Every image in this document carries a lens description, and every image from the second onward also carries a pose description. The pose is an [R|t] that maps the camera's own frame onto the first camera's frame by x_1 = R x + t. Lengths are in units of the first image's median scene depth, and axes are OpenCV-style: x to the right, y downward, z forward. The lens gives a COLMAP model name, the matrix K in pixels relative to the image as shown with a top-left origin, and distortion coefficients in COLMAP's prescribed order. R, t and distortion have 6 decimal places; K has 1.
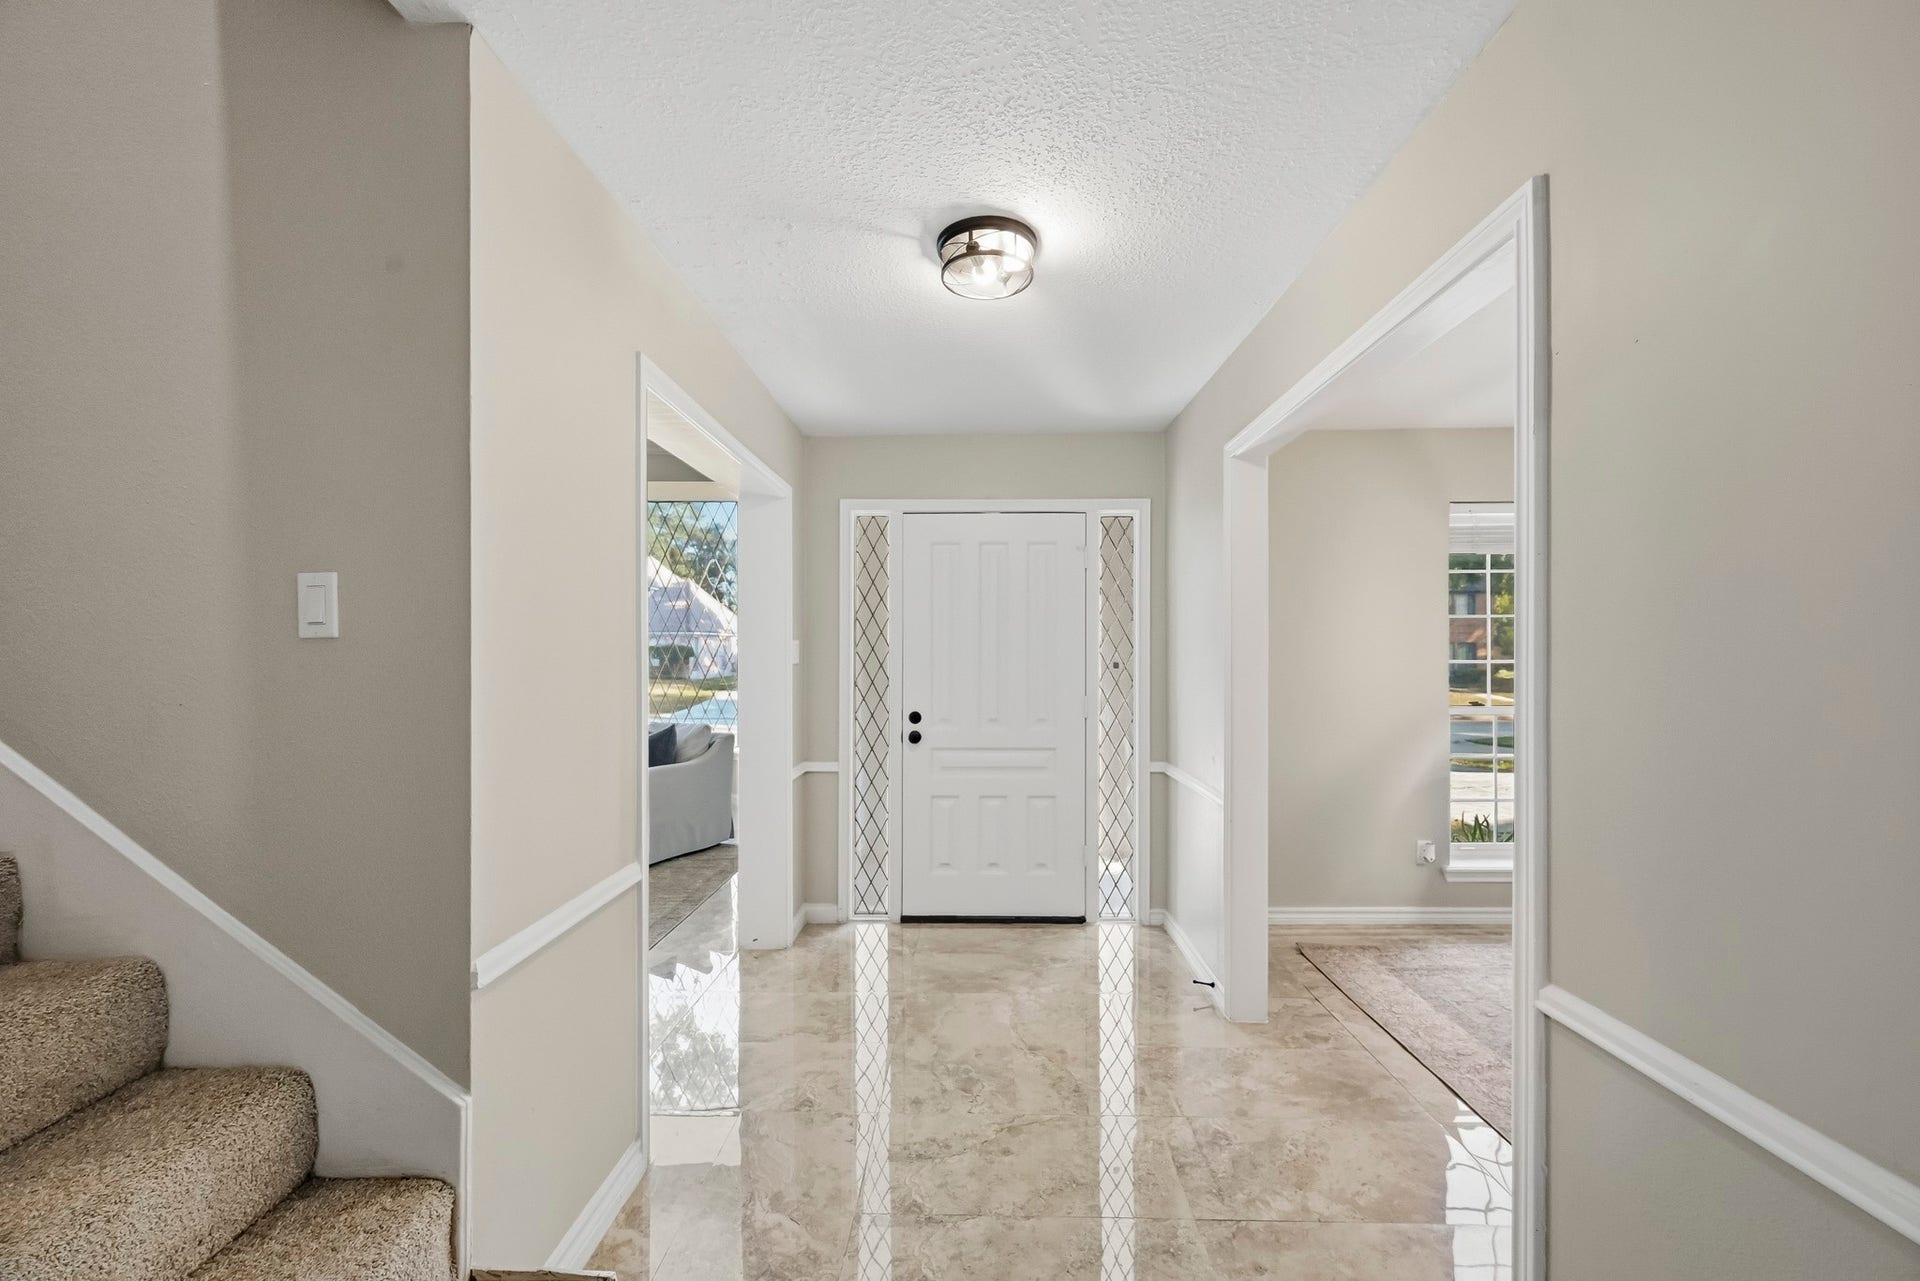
lens RADIAL K [[754.0, 0, 957.2], [0, 754.0, 649.8], [0, 0, 1]] dist [-0.000391, 0.000781]
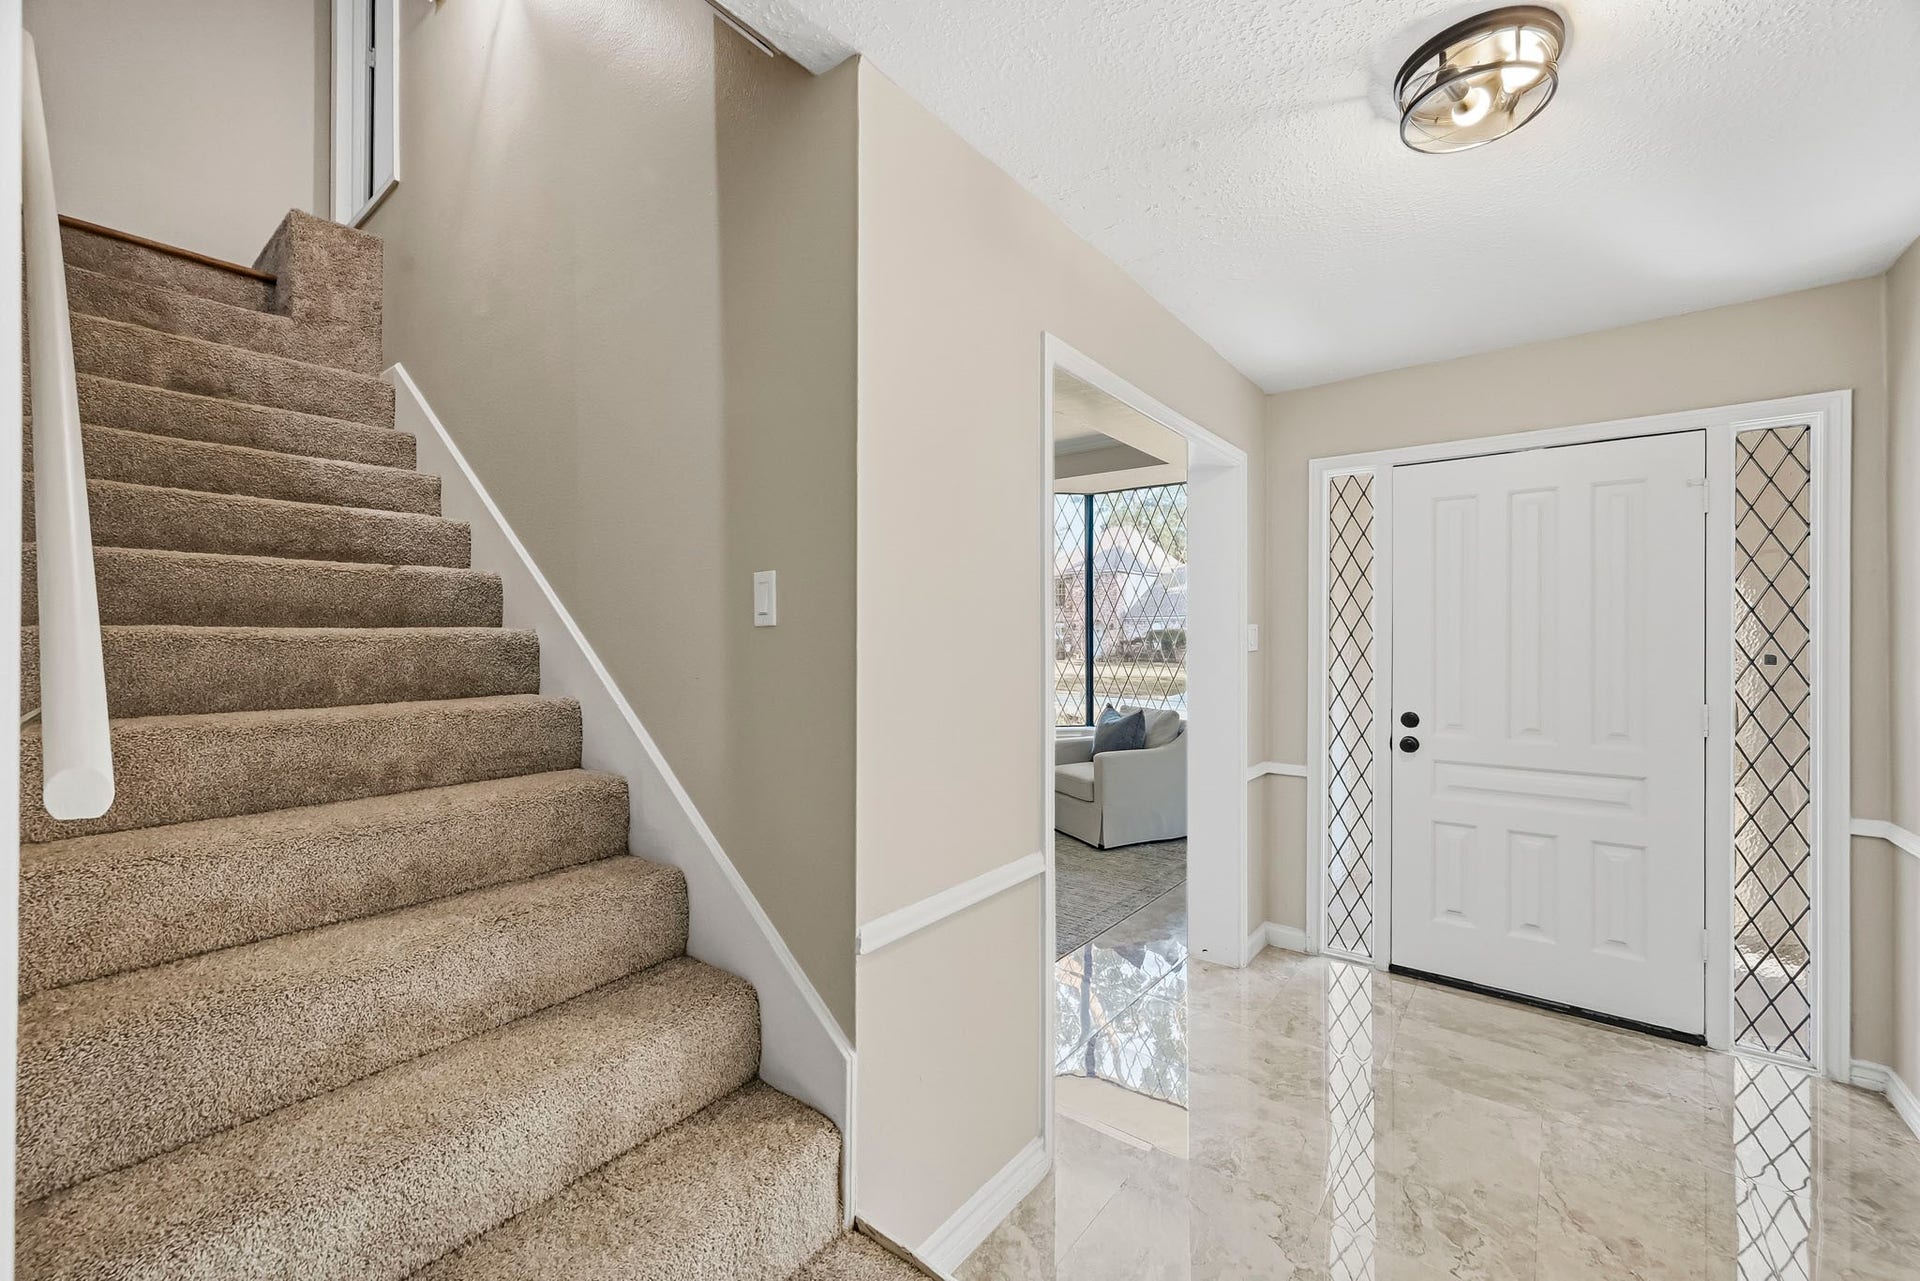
lens RADIAL K [[754.0, 0, 965.6], [0, 754.0, 634.0], [0, 0, 1]] dist [-0.000391, 0.000781]
pose [[0.805670, -0.000752, -0.592364, 0.061152], [0.000213, 0.999999, -0.000980, -0.001092], [0.592365, 0.000664, 0.805670, 0.121857]]
